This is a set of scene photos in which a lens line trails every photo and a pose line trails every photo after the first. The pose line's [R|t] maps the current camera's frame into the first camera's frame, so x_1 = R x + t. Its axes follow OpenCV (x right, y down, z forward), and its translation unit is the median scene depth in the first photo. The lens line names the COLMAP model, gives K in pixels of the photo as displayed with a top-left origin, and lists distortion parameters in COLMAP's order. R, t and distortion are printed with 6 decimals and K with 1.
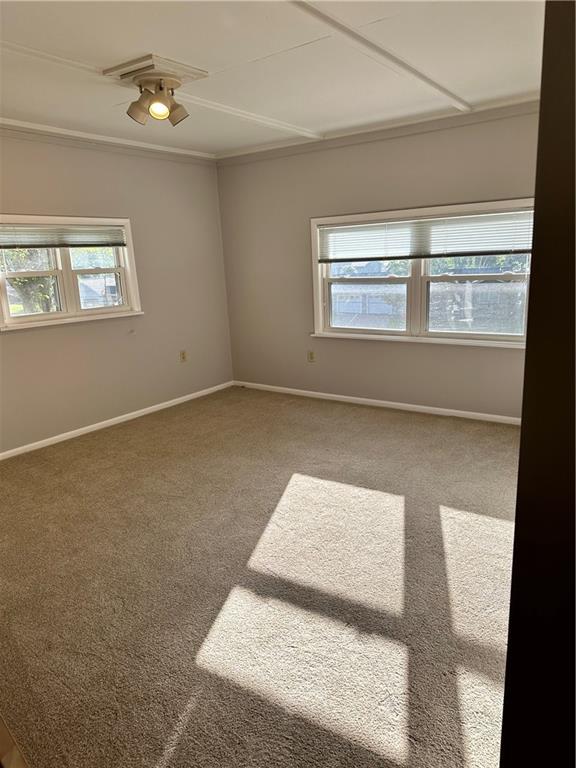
lens RADIAL K [[539.7, 0, 285.9], [0, 539.7, 394.0], [0, 0, 1]] dist [0.048247, -0.061001]
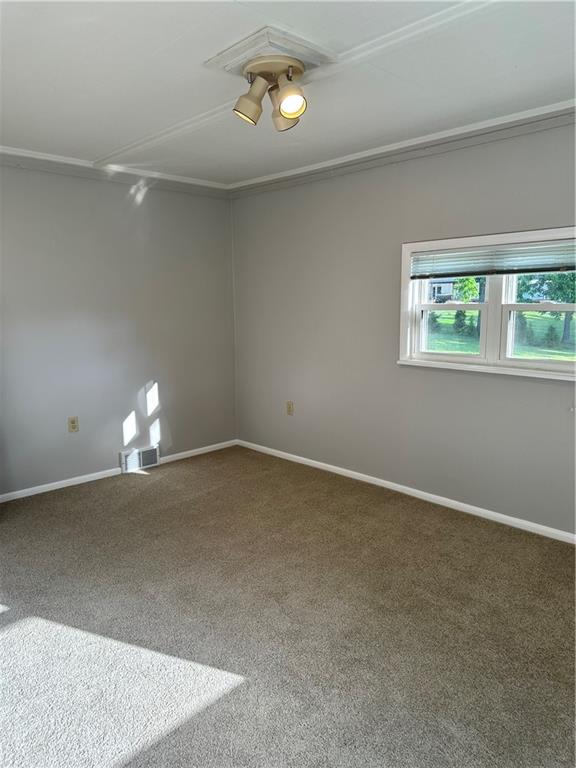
lens RADIAL K [[539.7, 0, 285.9], [0, 539.7, 394.0], [0, 0, 1]] dist [0.048247, -0.061001]
pose [[-0.193073, 0.216418, -0.957019, 0.440566], [-0.220619, 0.940820, 0.257263, -0.262116], [0.956060, 0.260807, -0.133901, 0.932415]]
